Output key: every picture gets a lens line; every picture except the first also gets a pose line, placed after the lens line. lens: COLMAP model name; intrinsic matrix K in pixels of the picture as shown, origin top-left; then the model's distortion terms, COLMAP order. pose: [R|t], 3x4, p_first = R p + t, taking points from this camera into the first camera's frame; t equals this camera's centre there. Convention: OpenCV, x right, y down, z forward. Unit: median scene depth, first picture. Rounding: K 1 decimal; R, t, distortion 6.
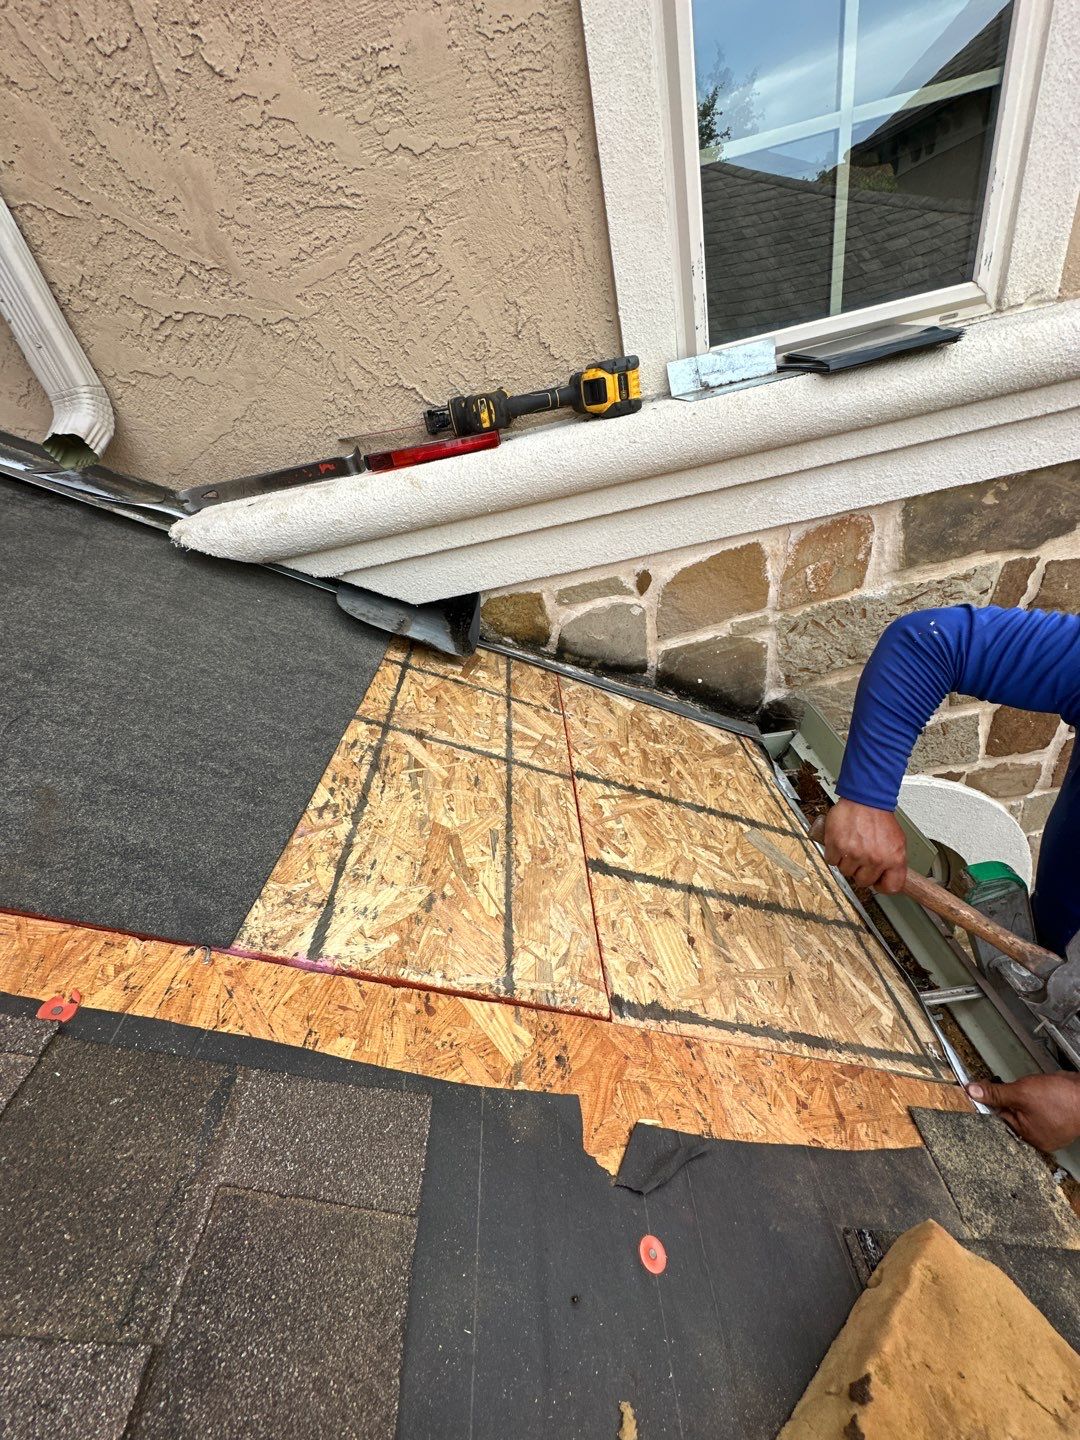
lens RADIAL K [[574.4, 0, 540.1], [0, 574.4, 720.7], [0, 0, 1]] dist [-0.005181, 0.001188]
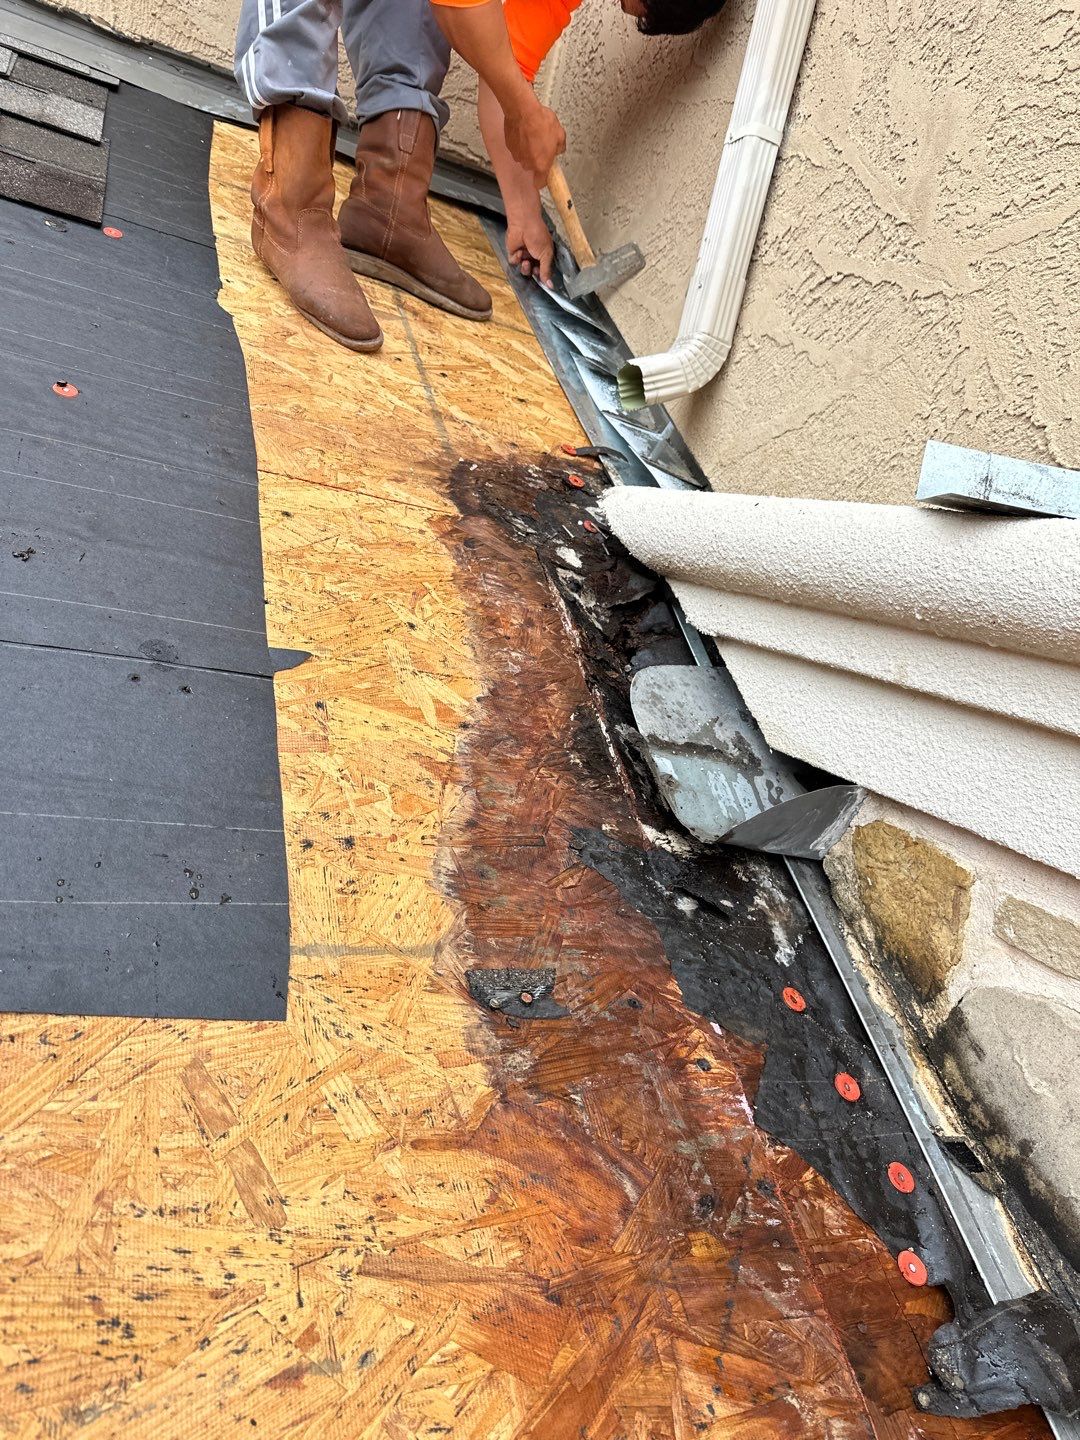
lens RADIAL K [[1018.5, 0, 520.7], [0, 1018.5, 700.0], [0, 0, 1]] dist [0.055324, -0.079601]
pose [[0.316090, 0.407812, -0.856608, 0.455061], [-0.735922, 0.675225, 0.049903, -0.107022], [0.598754, 0.614622, 0.513550, 0.359766]]
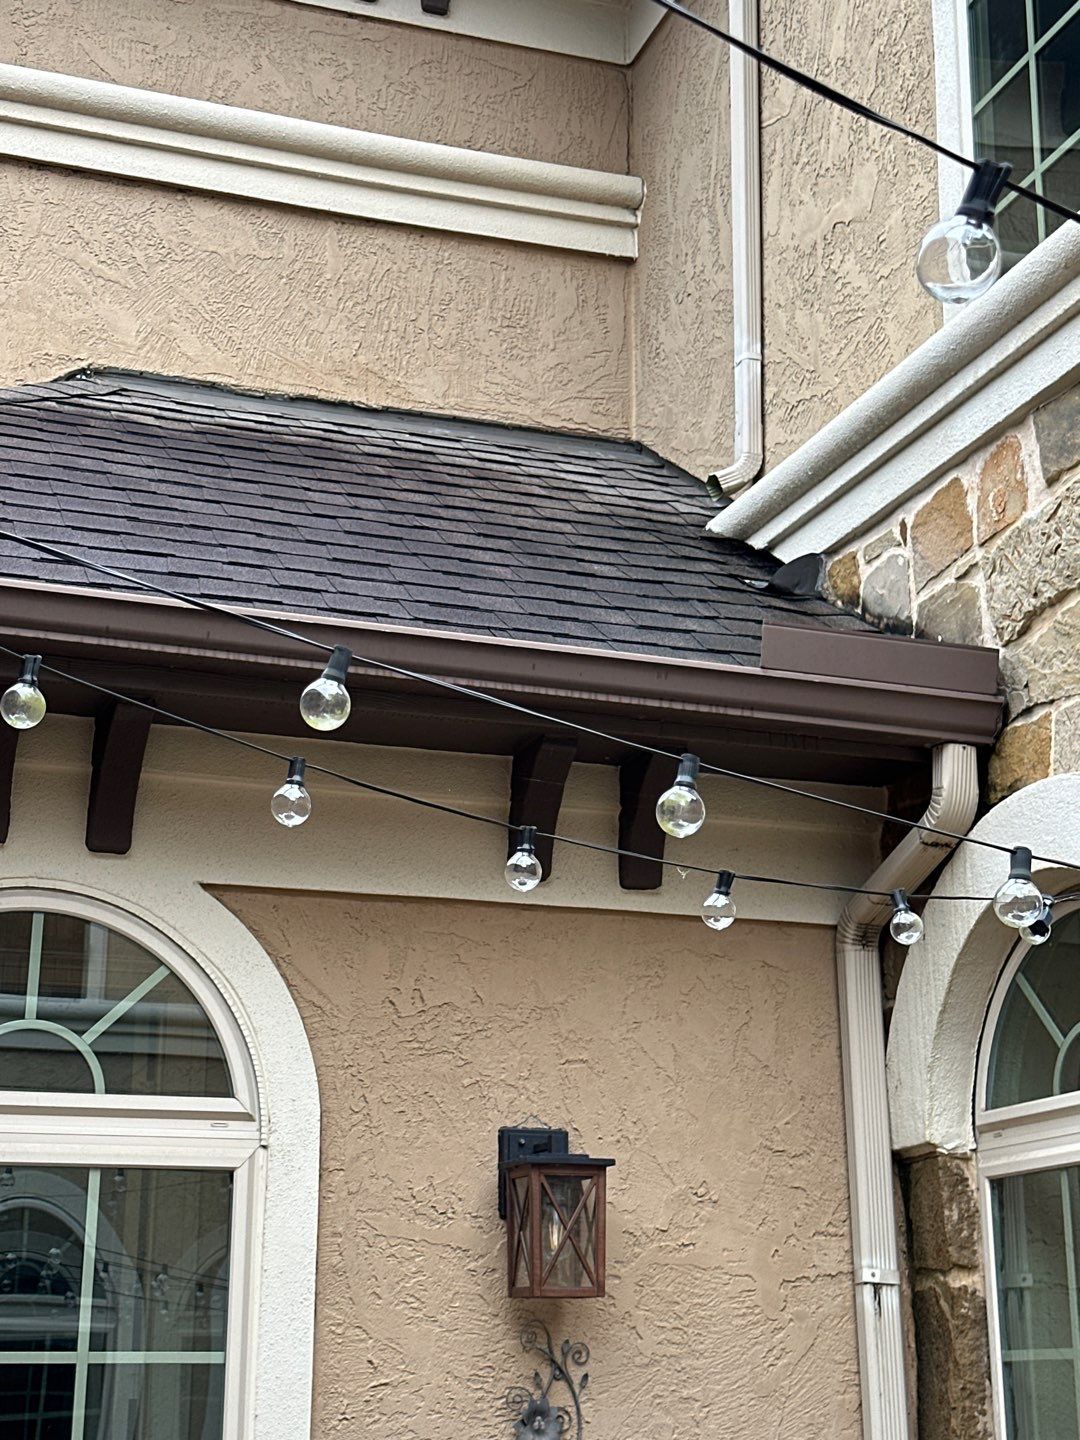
lens RADIAL K [[2250.1, 0, 542.4], [0, 2250.1, 718.7], [0, 0, 1]] dist [0.202305, 0.000000]
pose [[0.278858, -0.061139, -0.958384, 3.817999], [-0.576020, 0.787868, -0.217863, 1.265449], [0.768400, 0.612802, 0.184486, -0.046067]]
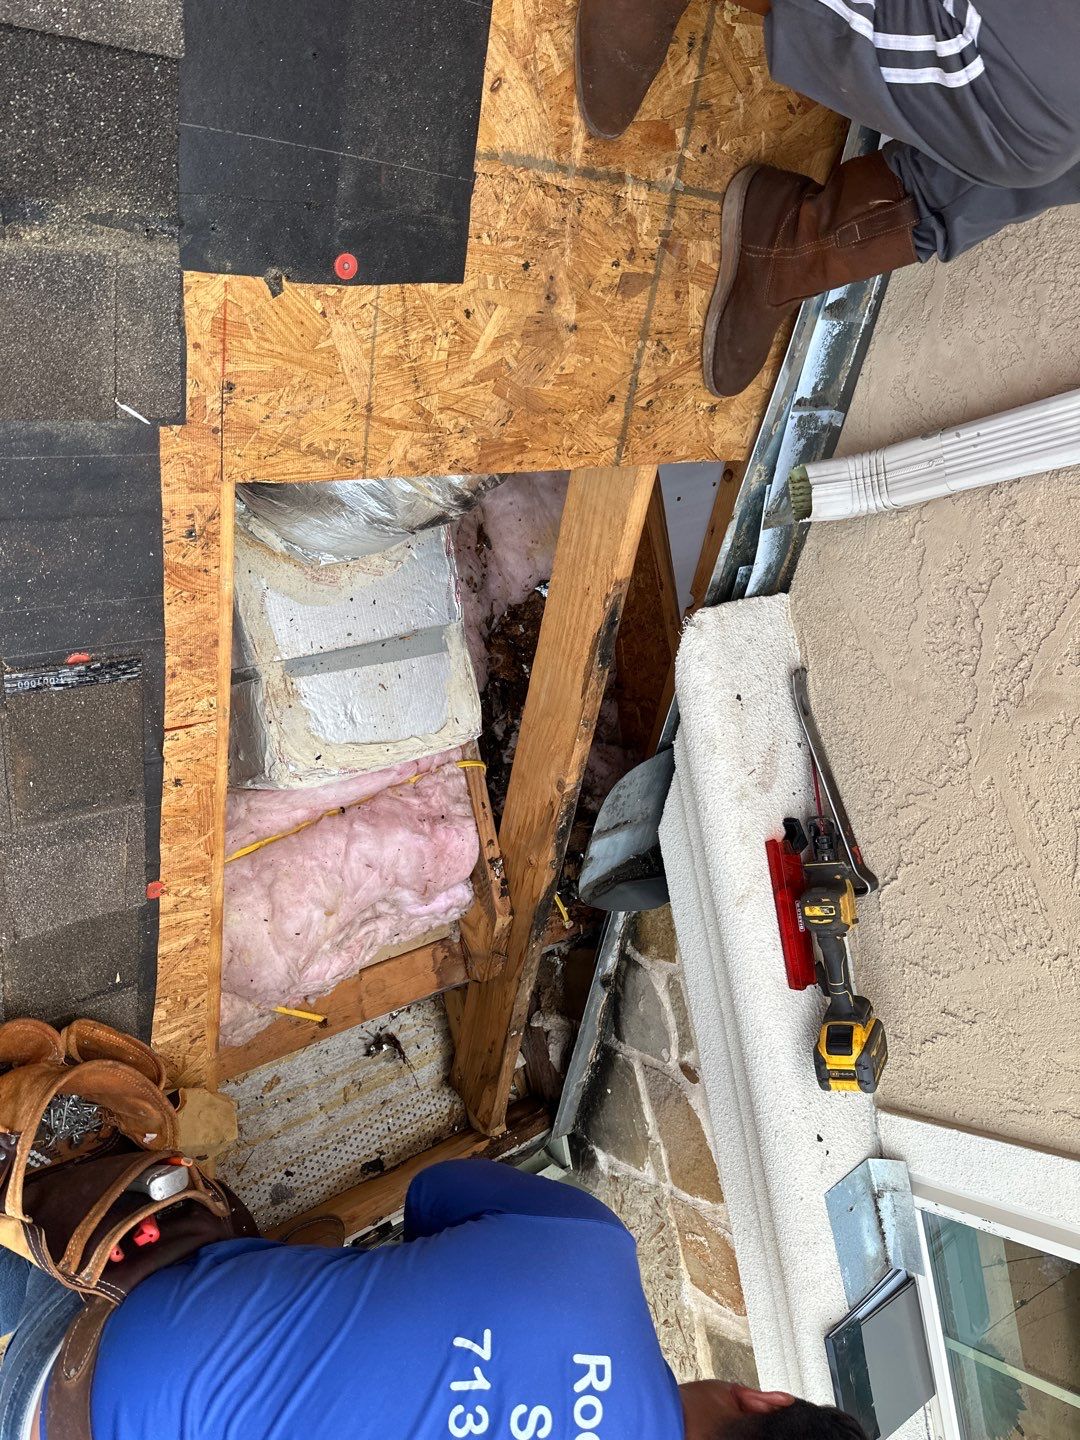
lens RADIAL K [[1112.8, 0, 532.2], [0, 1112.8, 729.9], [0, 0, 1]] dist [0.009230, -0.025805]
pose [[0.024974, 0.971750, 0.234689, -0.714038], [-0.944557, -0.053947, 0.323885, -0.524675], [0.327396, -0.229765, 0.916526, -0.496924]]
